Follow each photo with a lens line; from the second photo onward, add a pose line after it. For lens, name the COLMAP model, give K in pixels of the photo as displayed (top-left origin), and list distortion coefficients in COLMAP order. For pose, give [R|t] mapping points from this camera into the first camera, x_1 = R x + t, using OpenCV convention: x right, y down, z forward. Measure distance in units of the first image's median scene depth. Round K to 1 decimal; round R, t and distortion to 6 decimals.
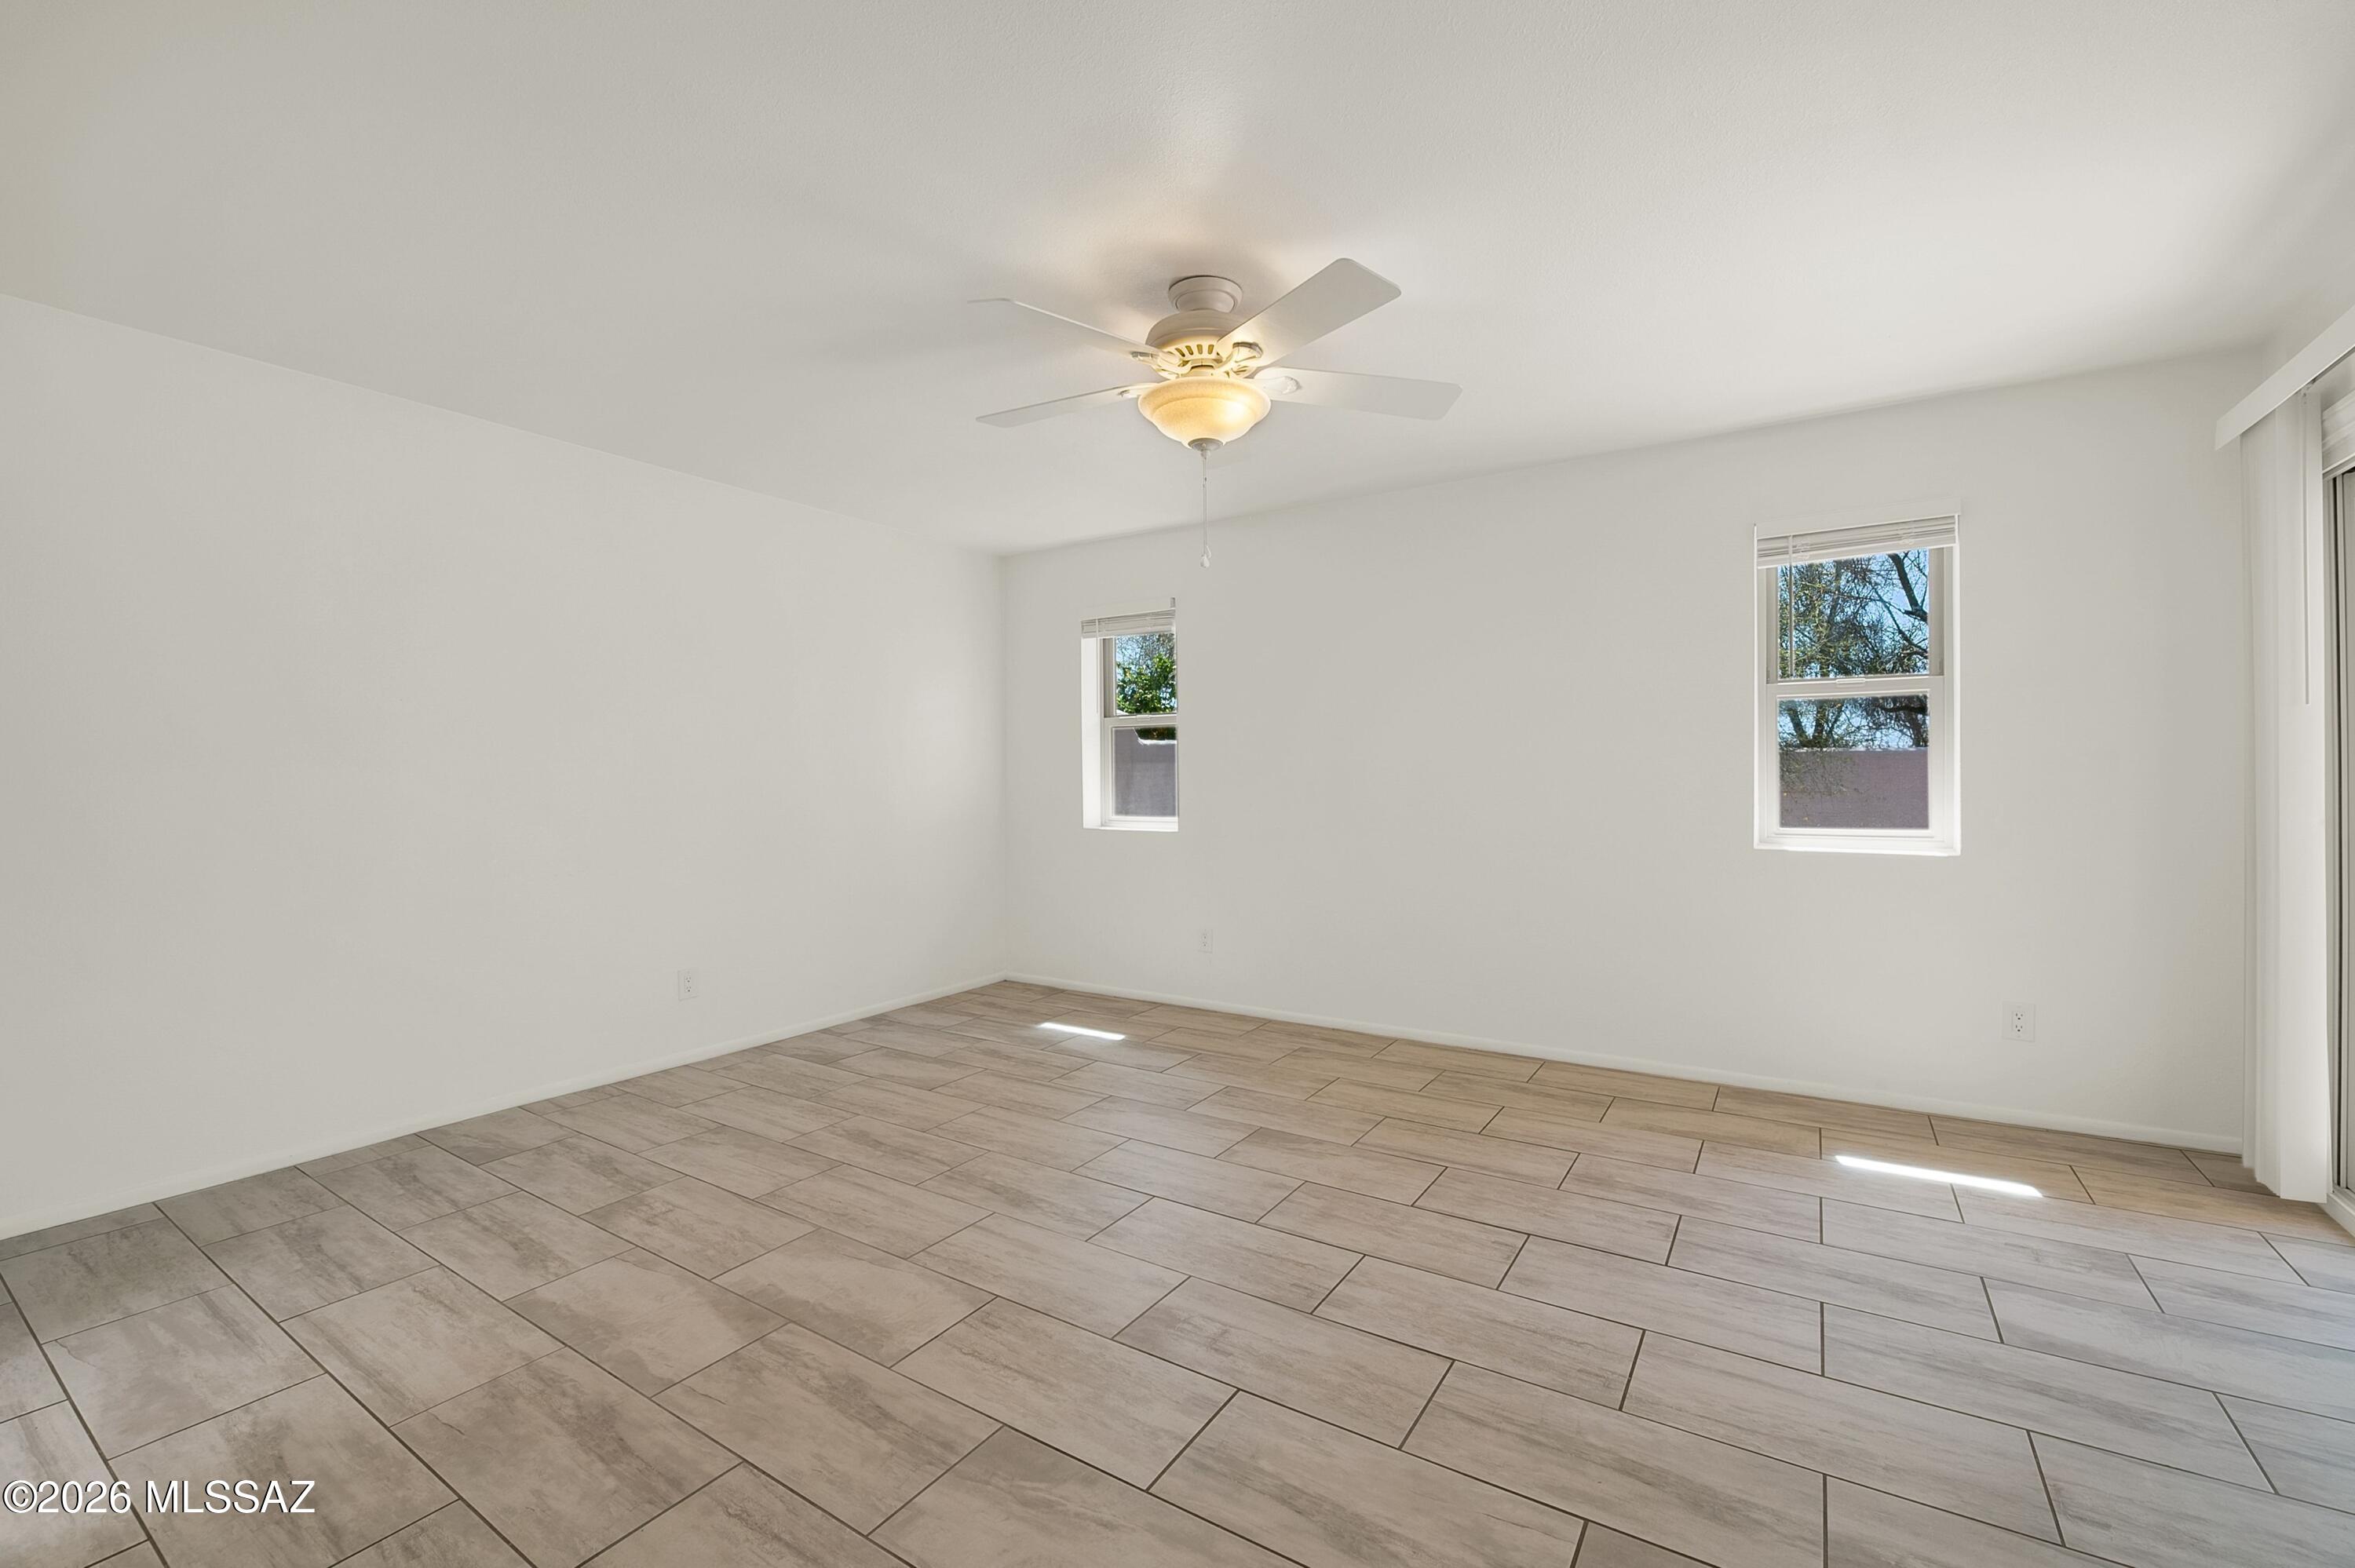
lens RADIAL K [[931.4, 0, 1195.2], [0, 931.4, 777.6], [0, 0, 1]] dist [-0.021064, -0.000282]
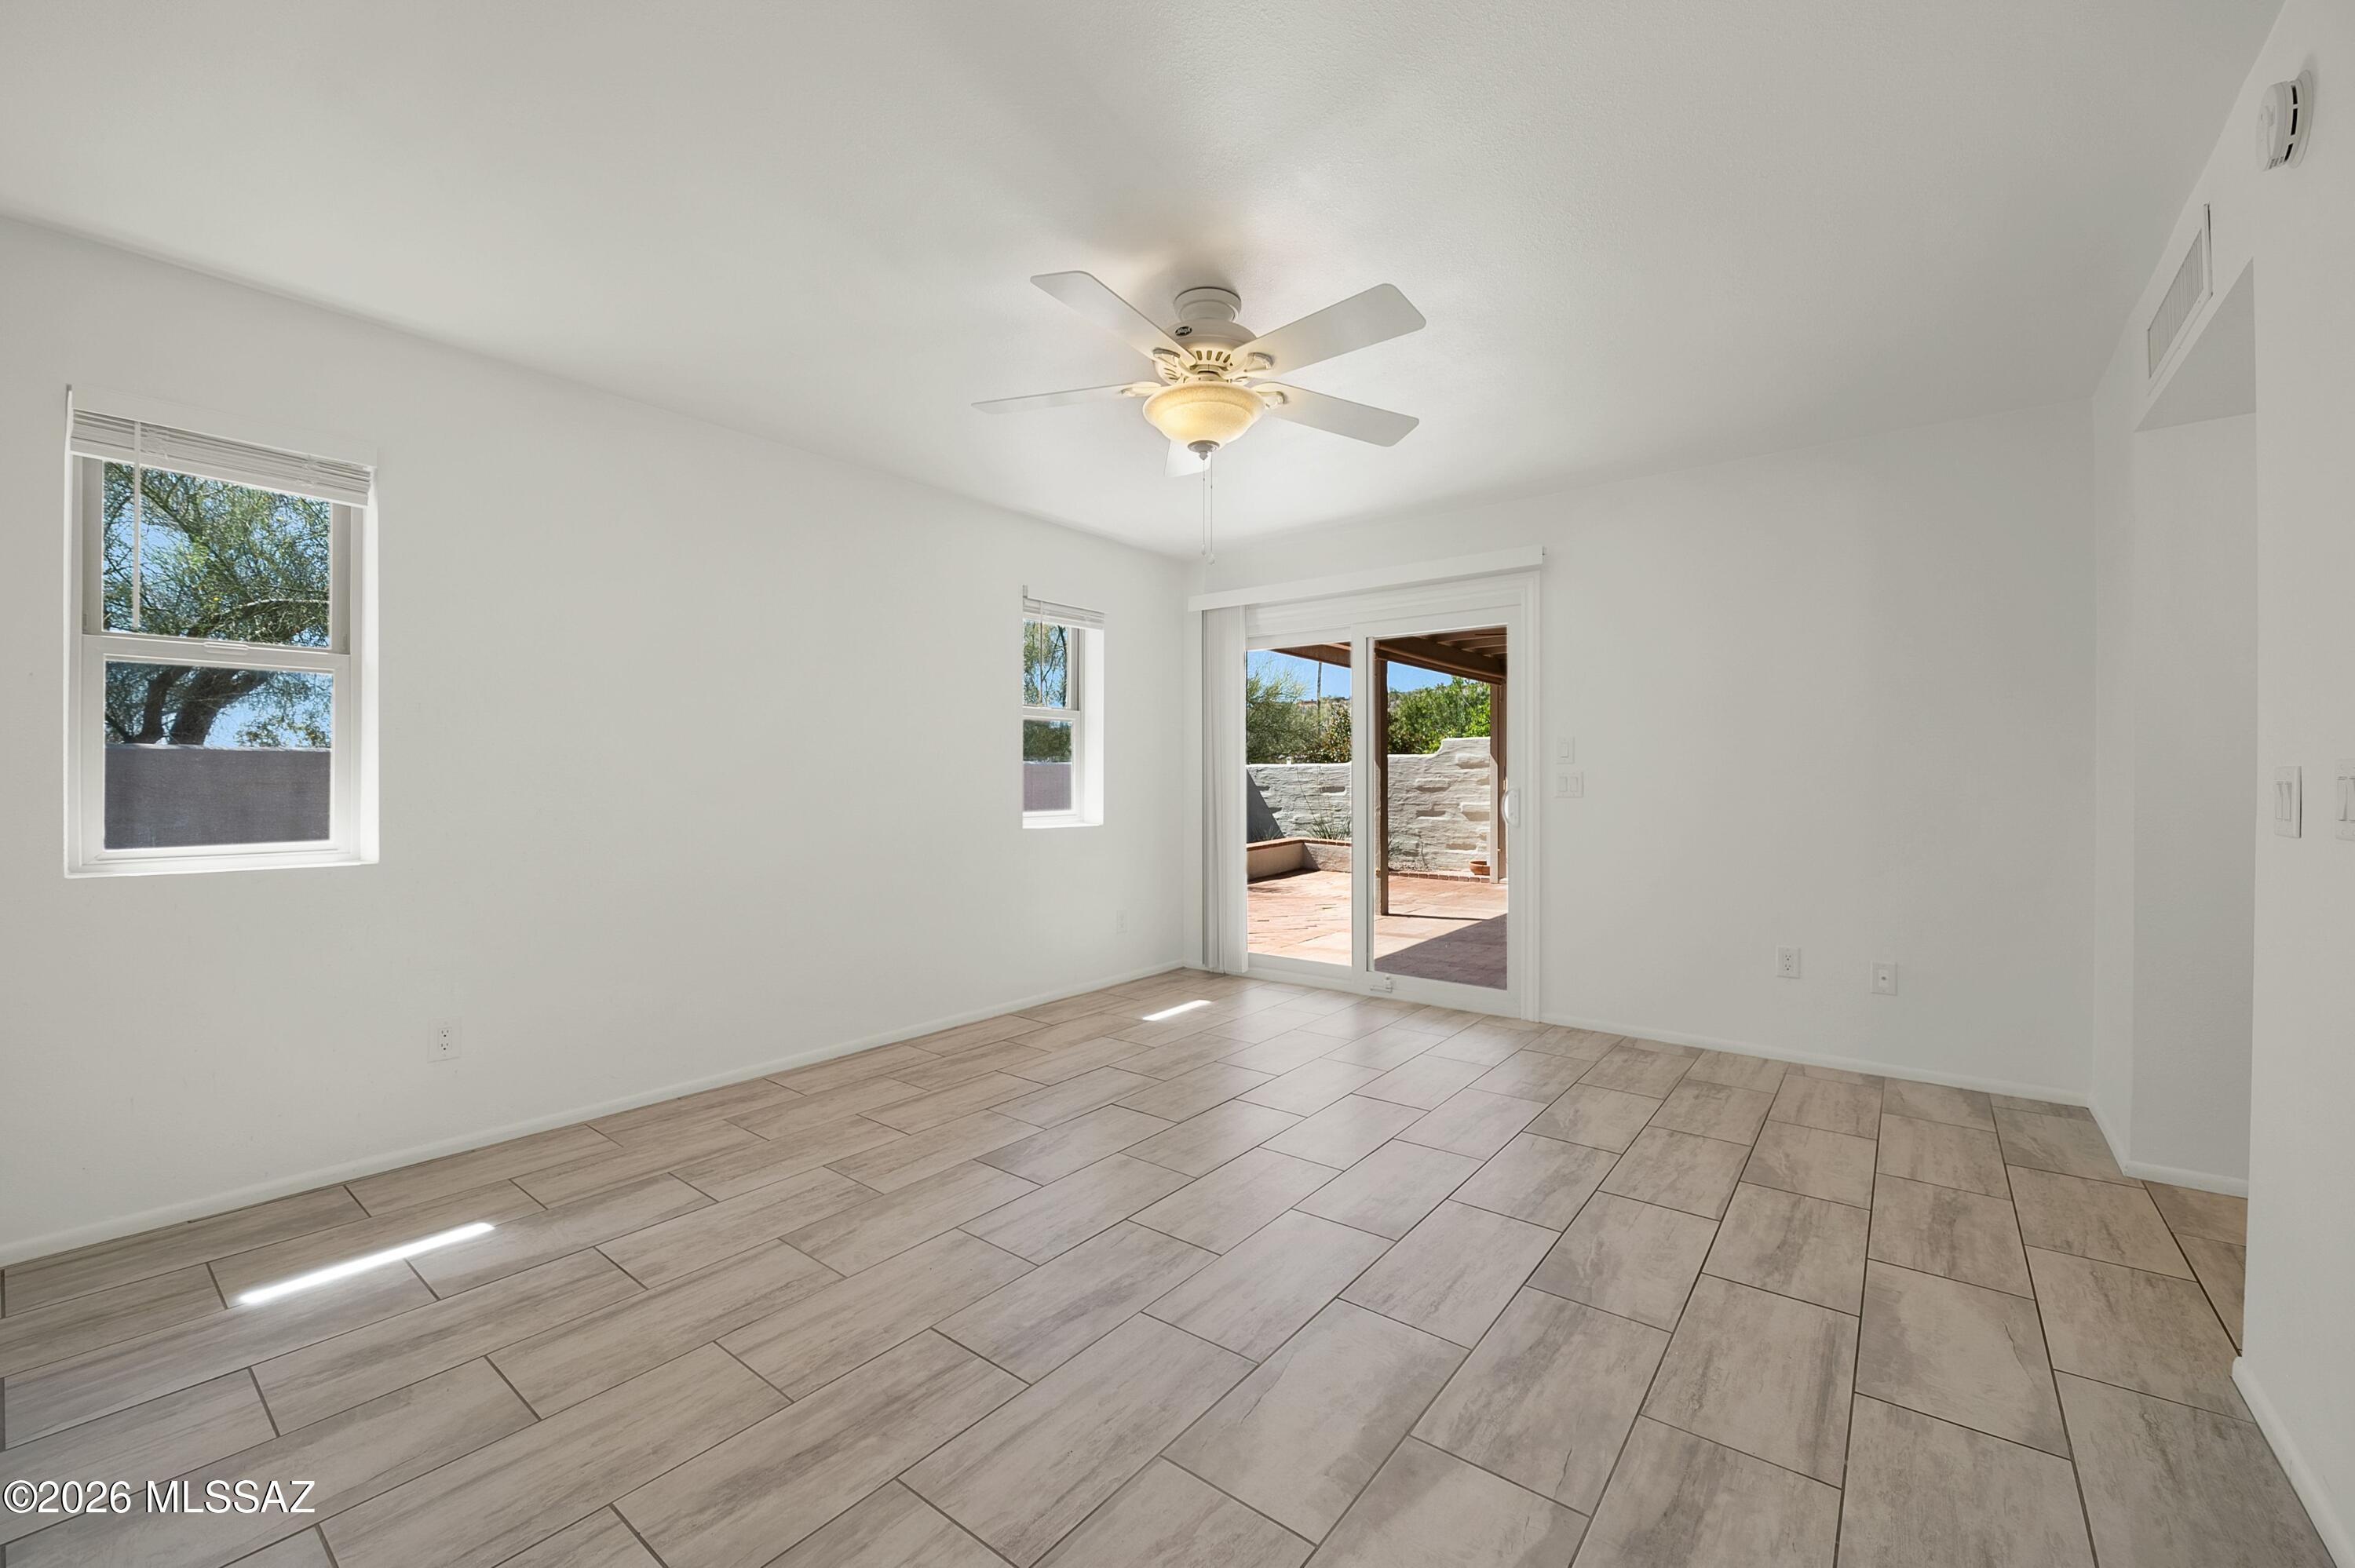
lens RADIAL K [[990.0, 0, 1126.6], [0, 990.0, 731.5], [0, 0, 1]] dist [-0.015186, -0.000029]
pose [[0.124498, 0.051276, 0.990894, -0.816101], [0.003535, 0.998635, -0.052121, 0.014872], [-0.992214, 0.009992, 0.124147, 0.686043]]
